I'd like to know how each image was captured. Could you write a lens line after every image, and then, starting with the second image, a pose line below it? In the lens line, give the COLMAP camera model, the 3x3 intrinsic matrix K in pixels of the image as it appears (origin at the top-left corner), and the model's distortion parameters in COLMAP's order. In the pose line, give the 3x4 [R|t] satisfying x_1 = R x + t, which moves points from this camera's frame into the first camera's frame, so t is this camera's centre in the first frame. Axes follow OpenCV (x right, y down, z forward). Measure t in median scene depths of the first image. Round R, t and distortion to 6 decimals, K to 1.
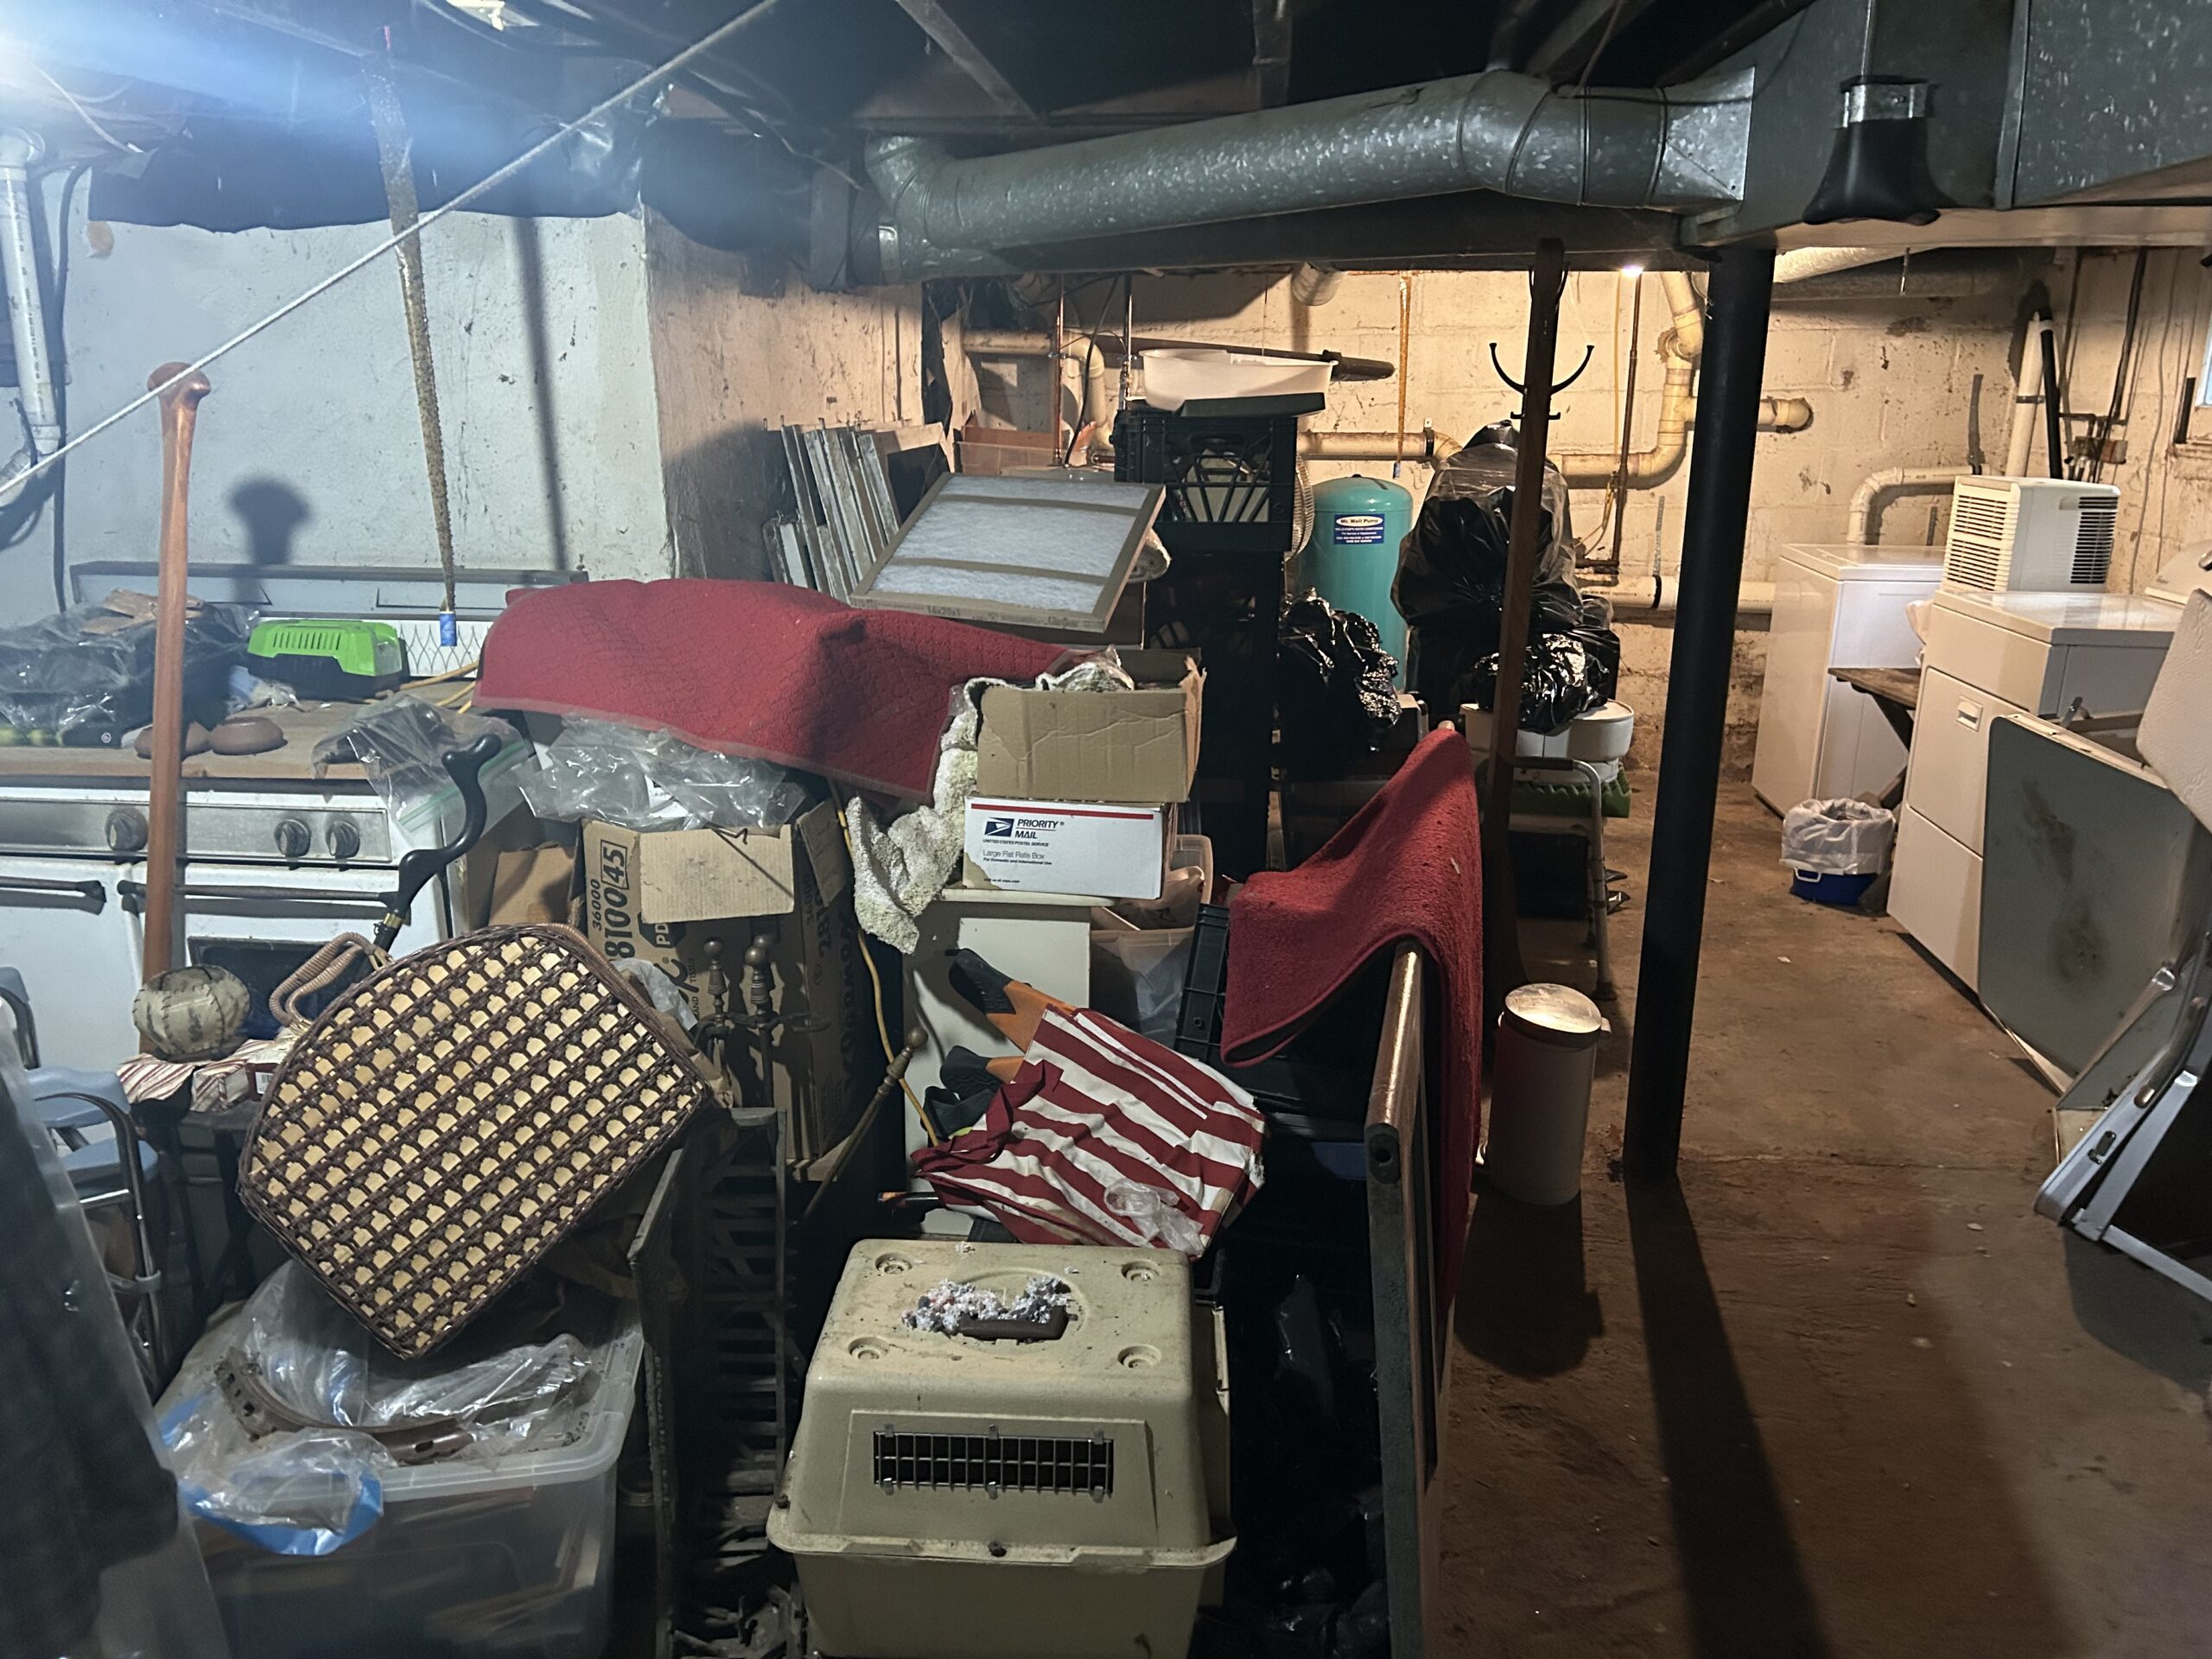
lens RADIAL K [[1661.3, 0, 1091.1], [0, 1661.3, 820.8], [0, 0, 1]] dist [0.036276, -0.038082]
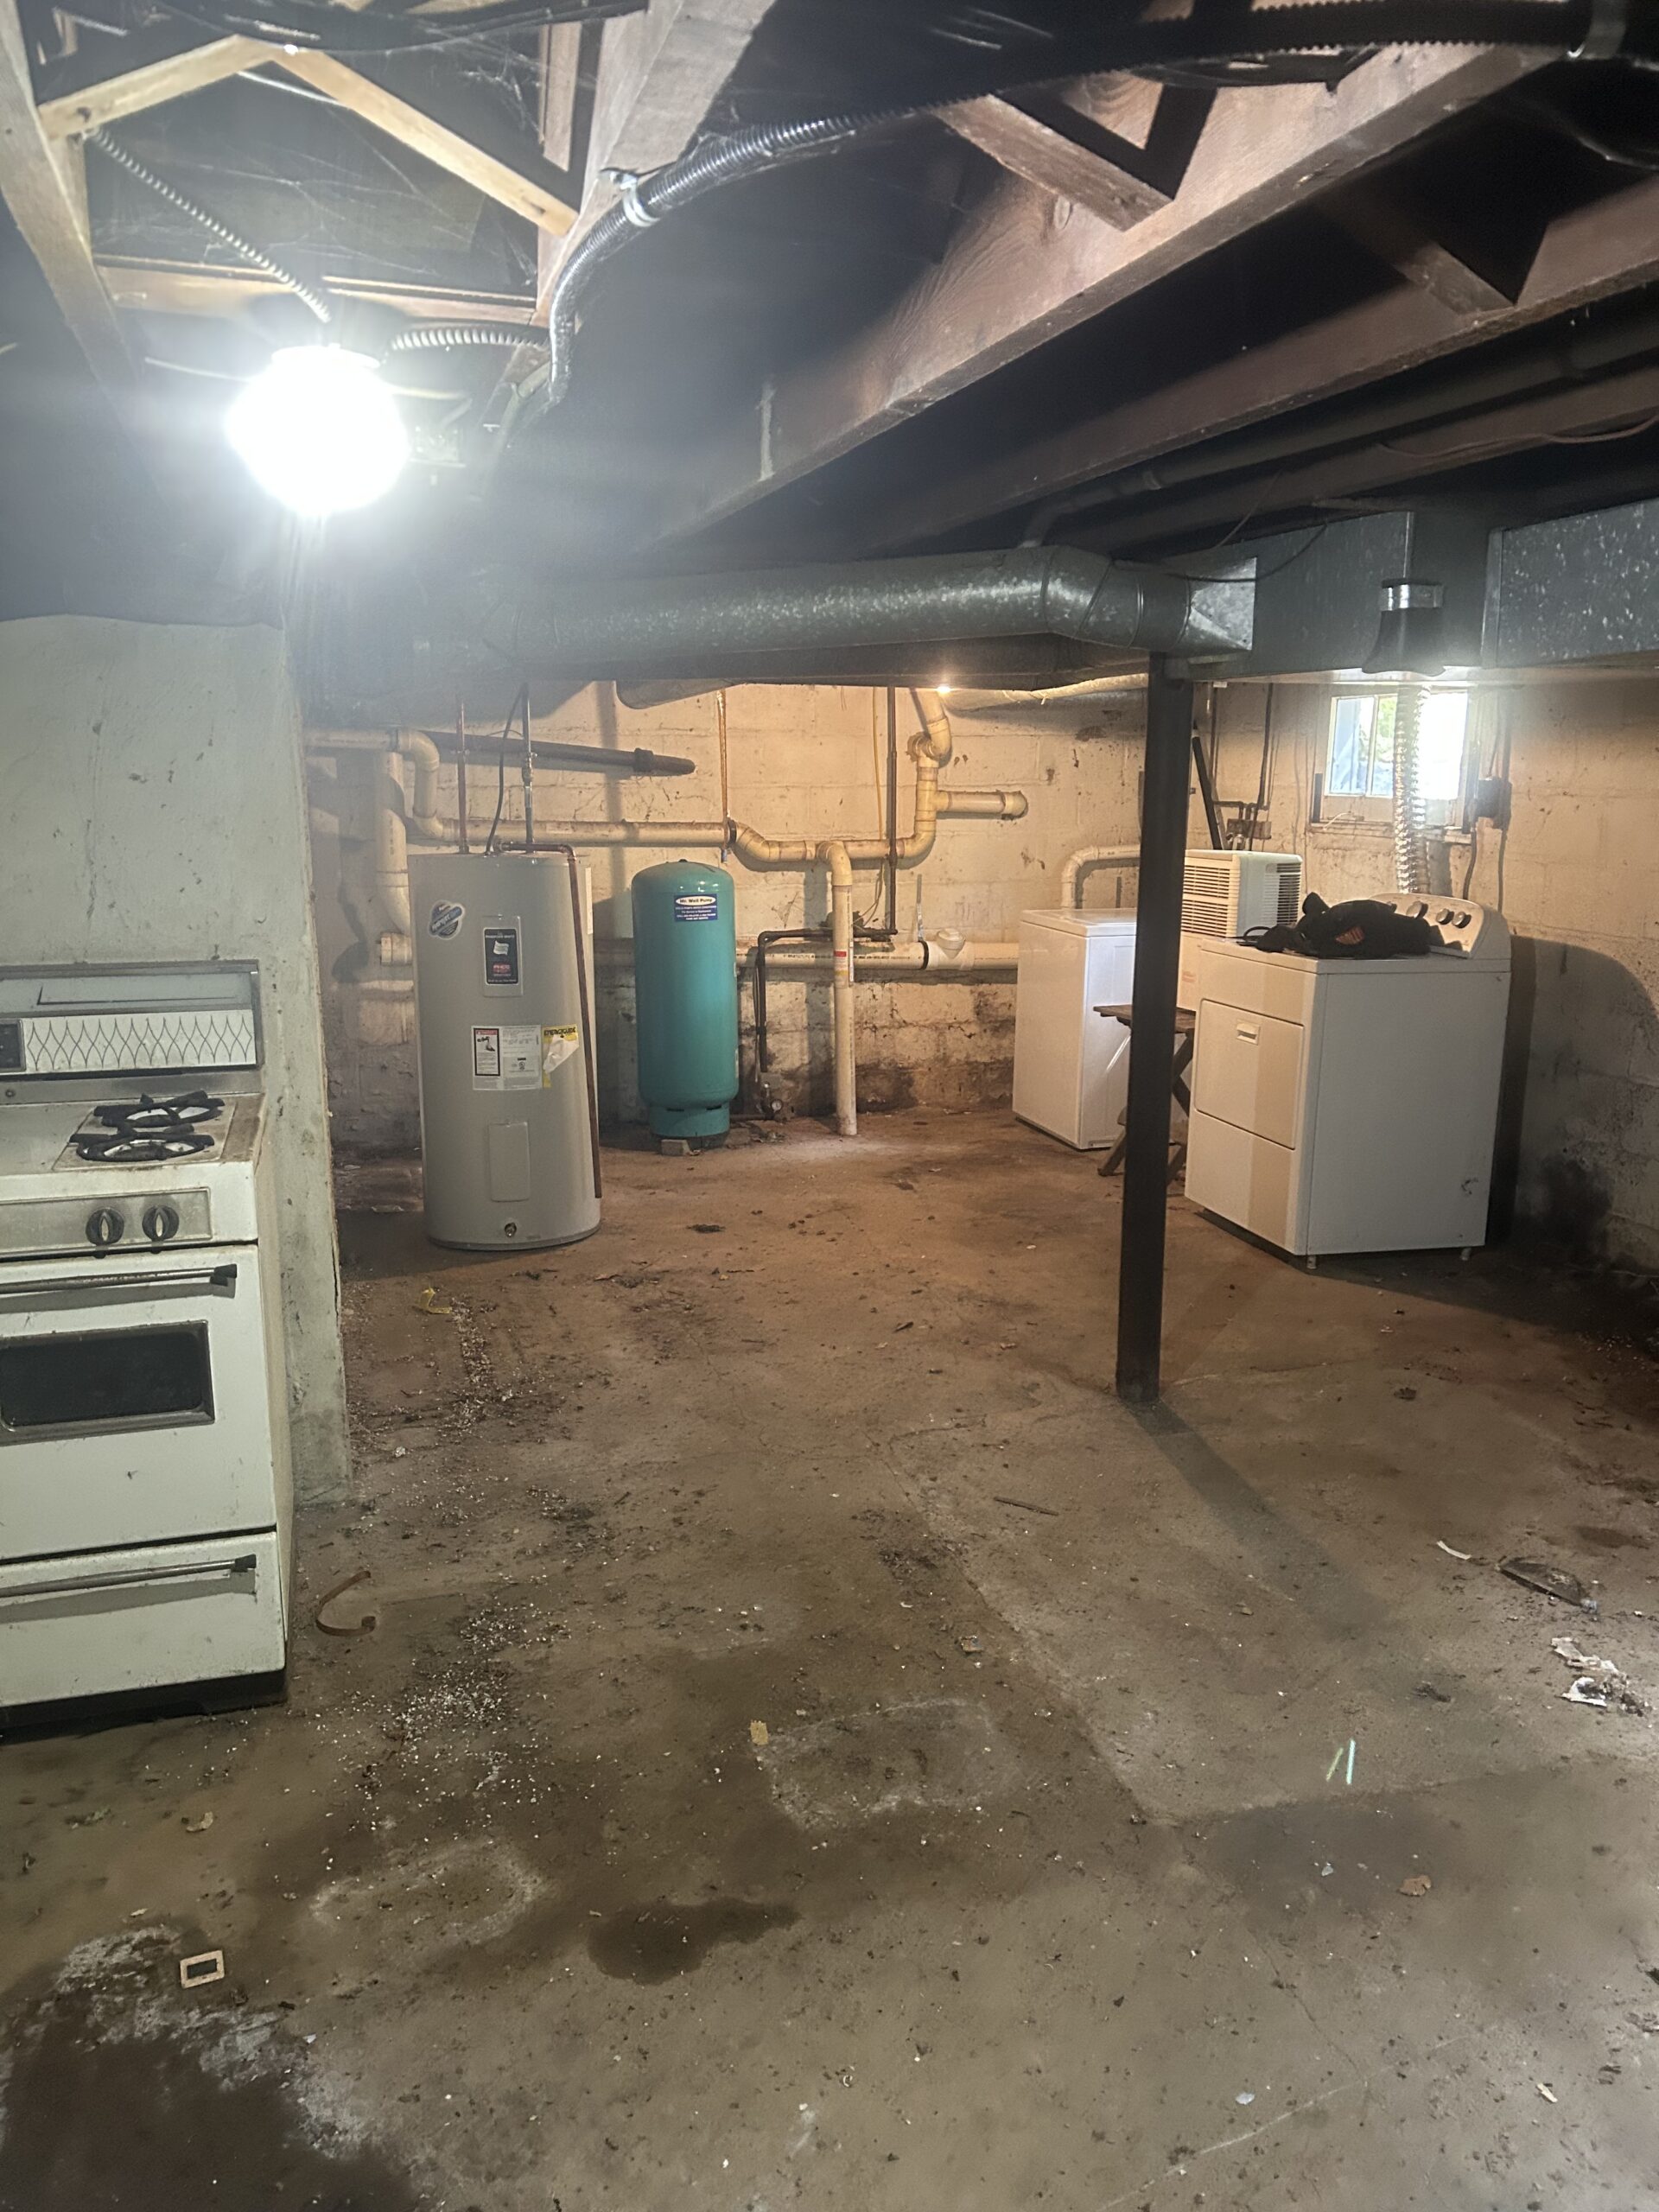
lens RADIAL K [[1661.3, 0, 837.4], [0, 1661.3, 1120.7], [0, 0, 1]] dist [0.036276, -0.038082]
pose [[0.916994, -0.082750, 0.390223, -0.218785], [0.103268, 0.994143, -0.031854, 0.011890], [-0.385301, 0.069507, 0.920169, -0.051663]]
